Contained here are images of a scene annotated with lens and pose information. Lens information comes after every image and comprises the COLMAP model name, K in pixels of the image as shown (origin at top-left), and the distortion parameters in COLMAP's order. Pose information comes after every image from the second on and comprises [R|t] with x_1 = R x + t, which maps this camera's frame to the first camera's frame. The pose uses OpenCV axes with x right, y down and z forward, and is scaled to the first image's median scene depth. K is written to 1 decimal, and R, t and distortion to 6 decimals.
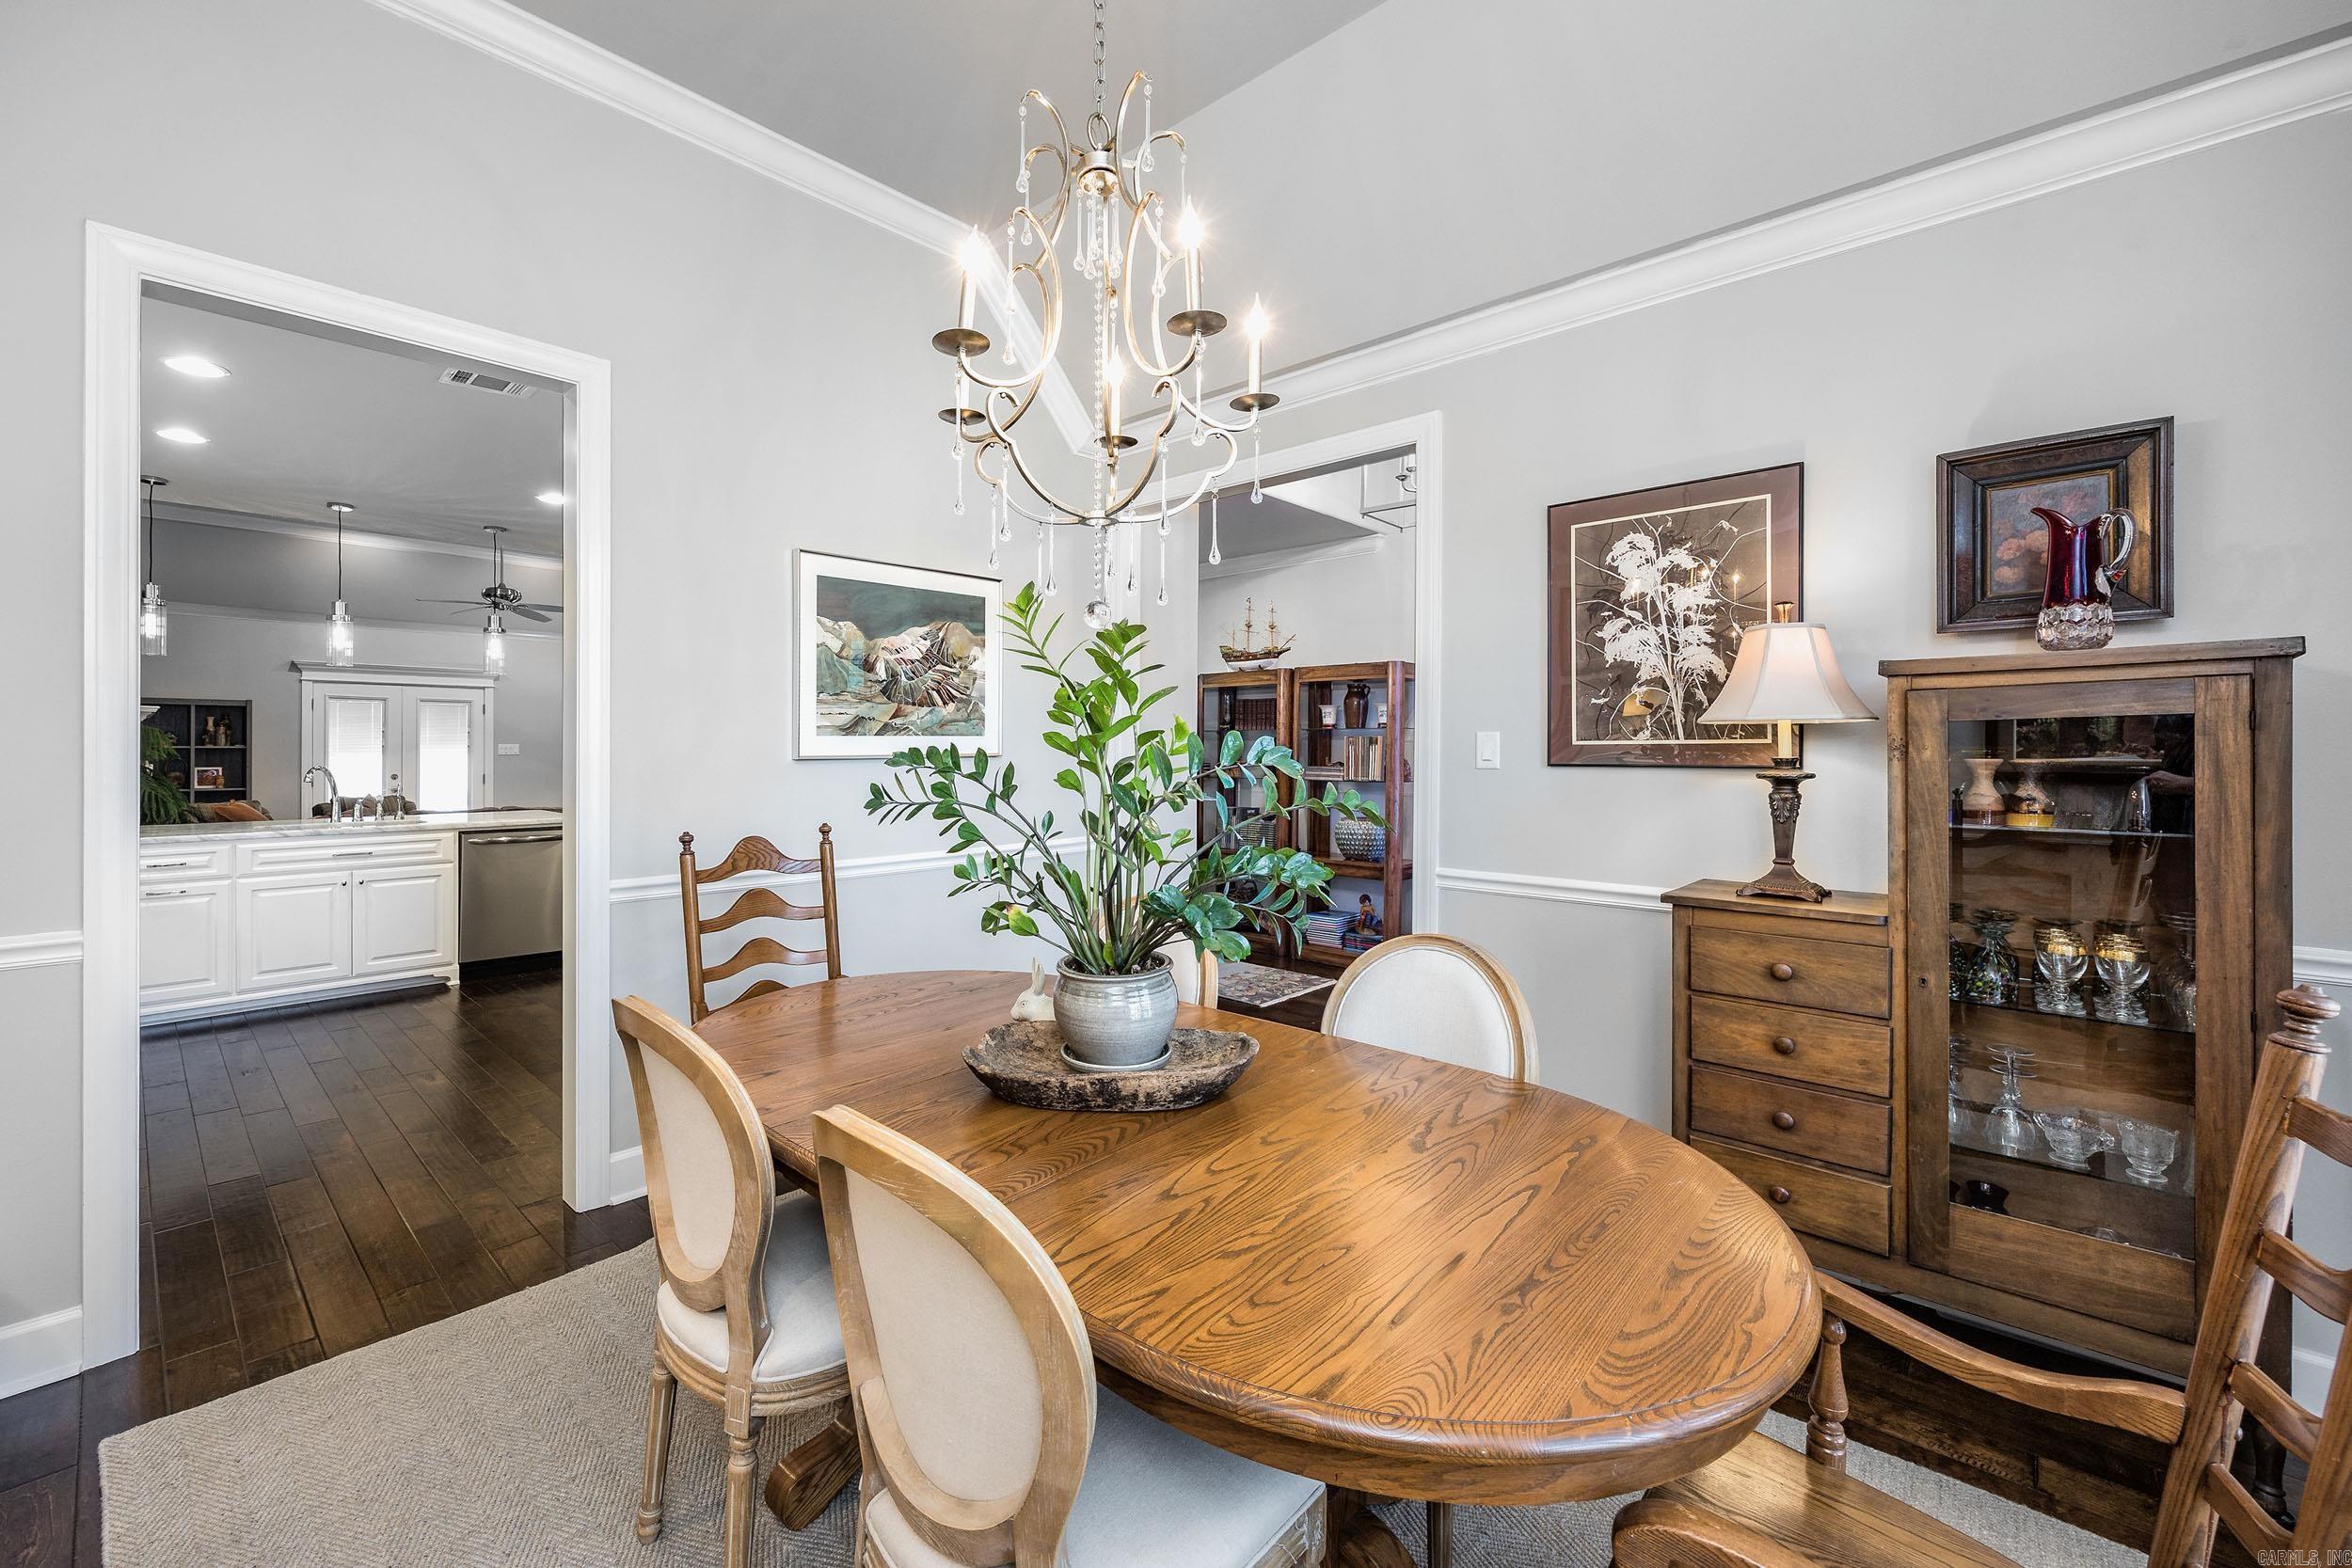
lens RADIAL K [[948.2, 0, 1083.9], [0, 948.2, 732.8], [0, 0, 1]] dist [0.000266, 0.000020]
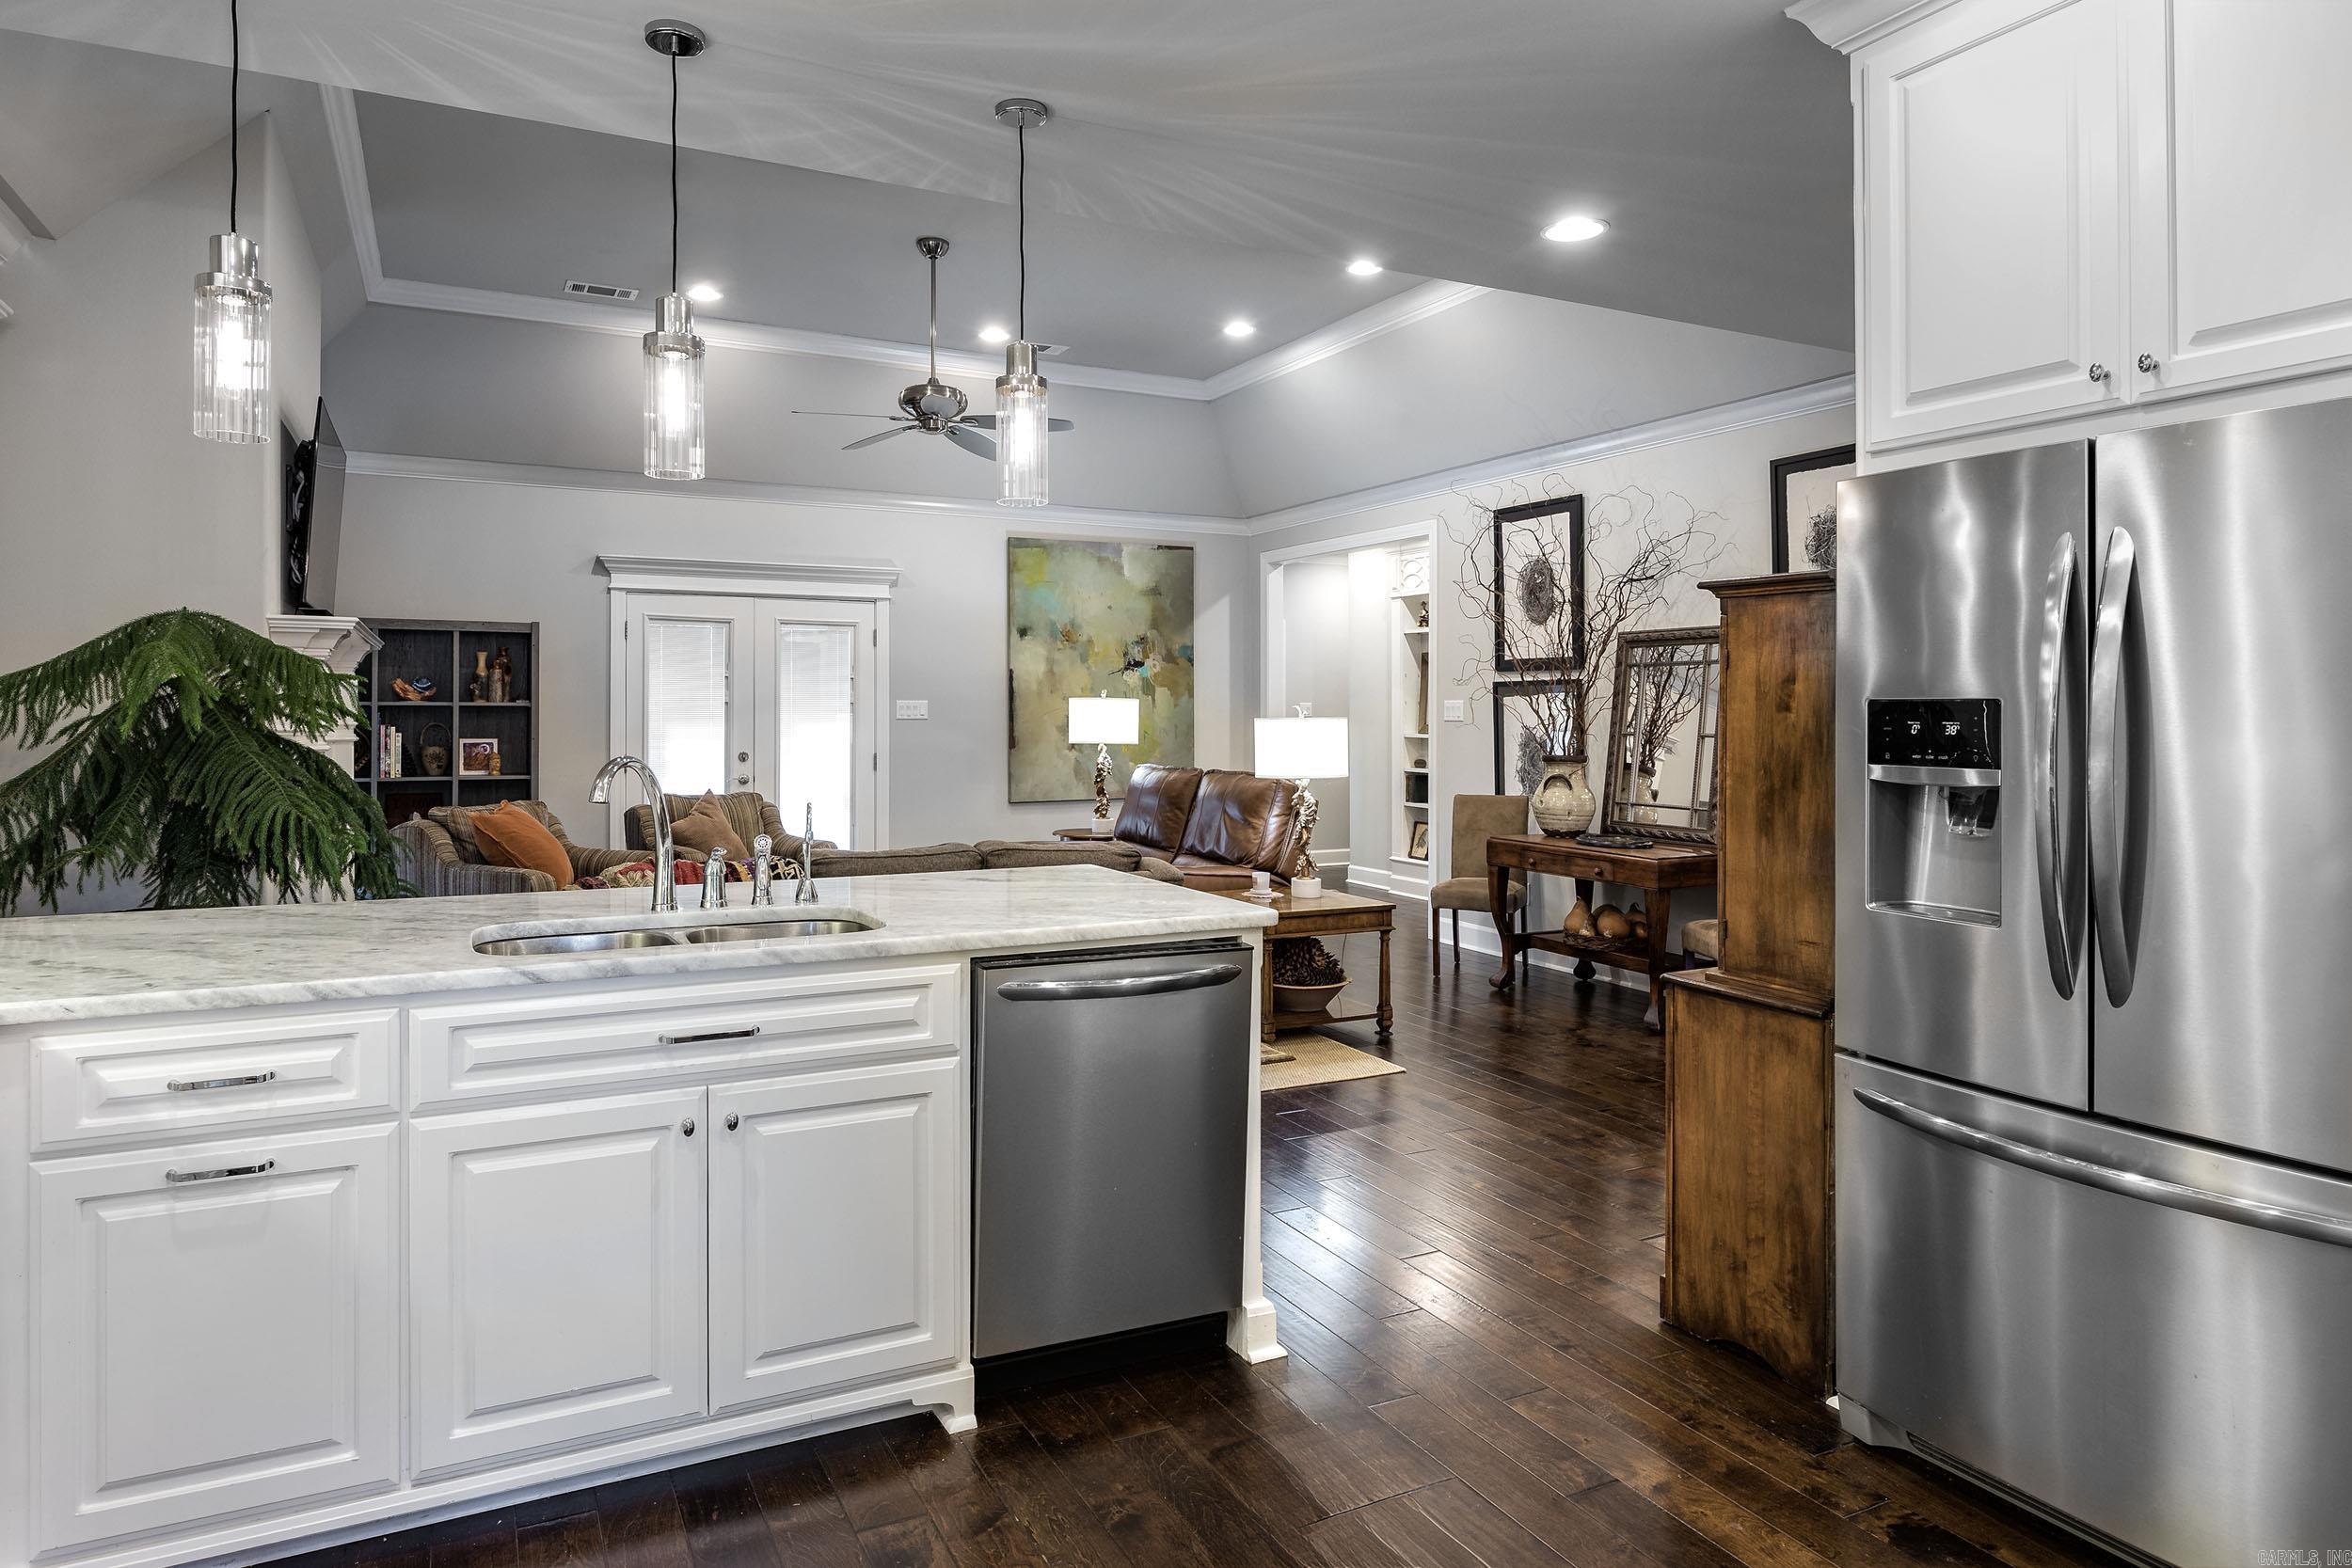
lens RADIAL K [[1367.7, 0, 1088.0], [0, 1367.7, 641.1], [0, 0, 1]] dist [-0.019140, 0.000694]
pose [[0.935537, -0.017076, -0.352815, -0.350948], [0.005750, 0.999435, -0.033125, 0.007917], [0.353182, 0.028961, 0.935106, 0.440402]]
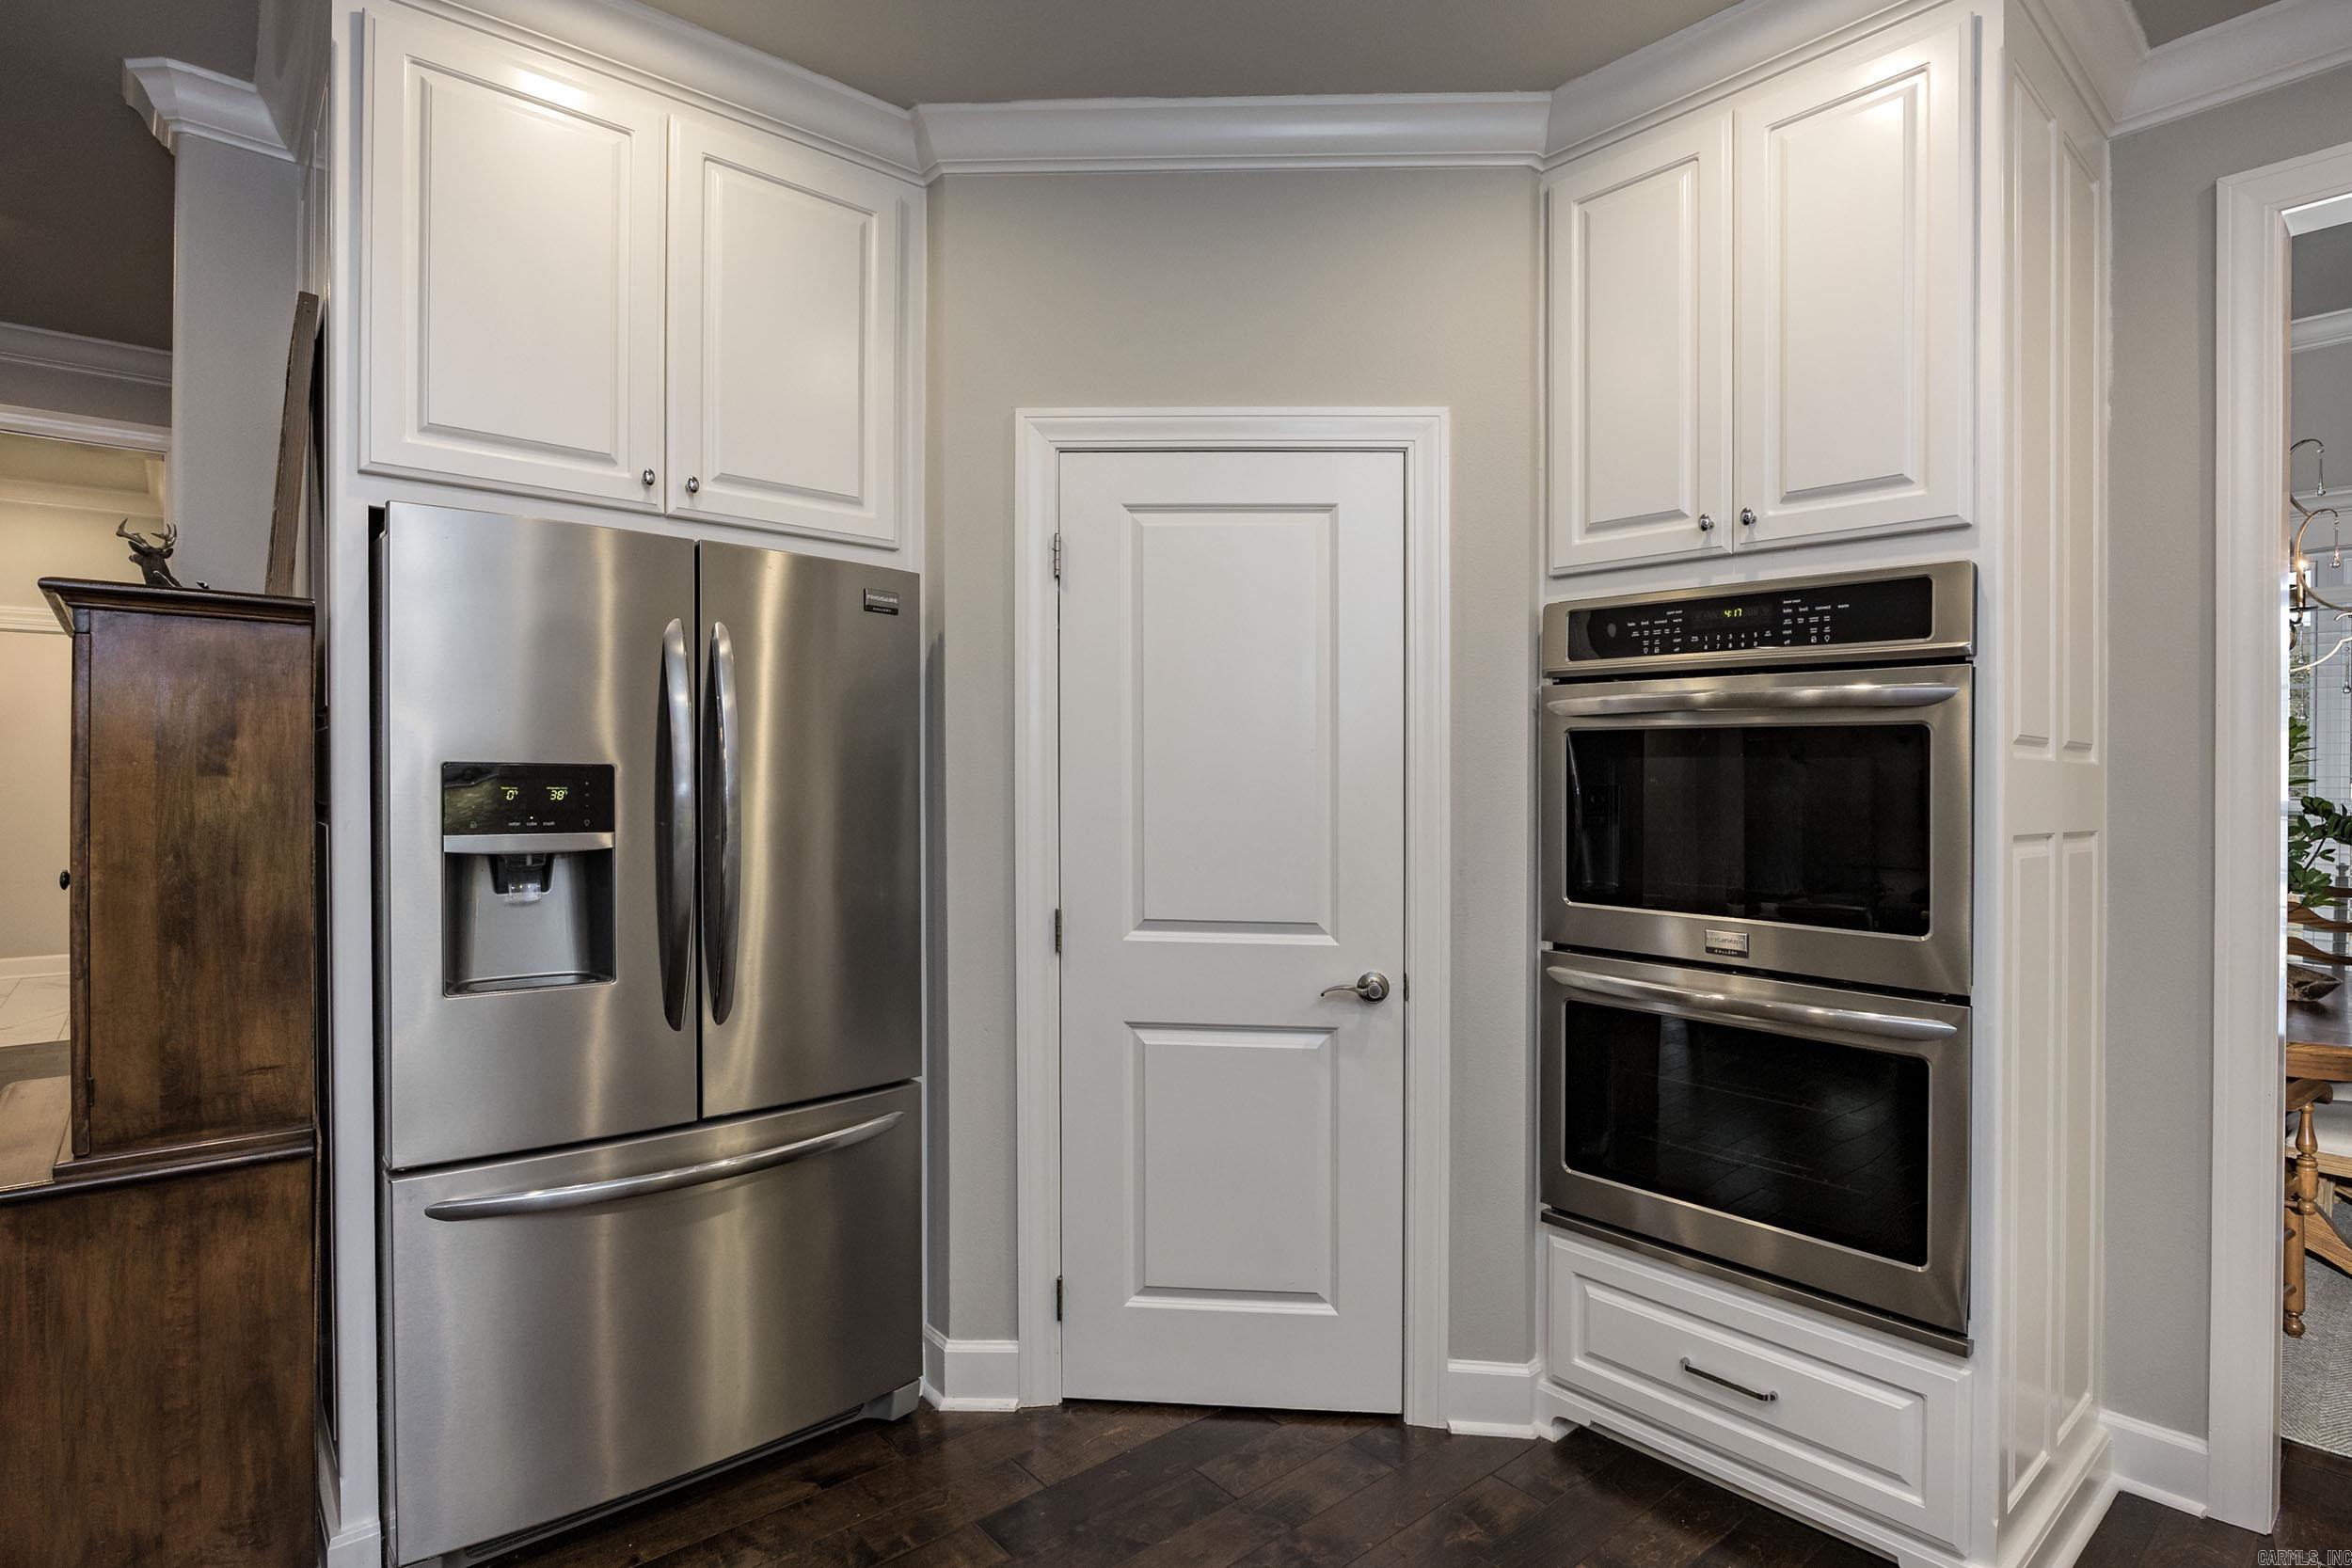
lens RADIAL K [[1204.5, 0, 1177.5], [0, 1204.5, 783.6], [0, 0, 1]] dist [-0.001810, -0.000654]
pose [[0.080597, -0.004412, 0.996737, -0.803436], [-0.023585, 0.999702, 0.006332, 0.016753], [-0.996468, -0.024018, 0.080469, 0.929534]]
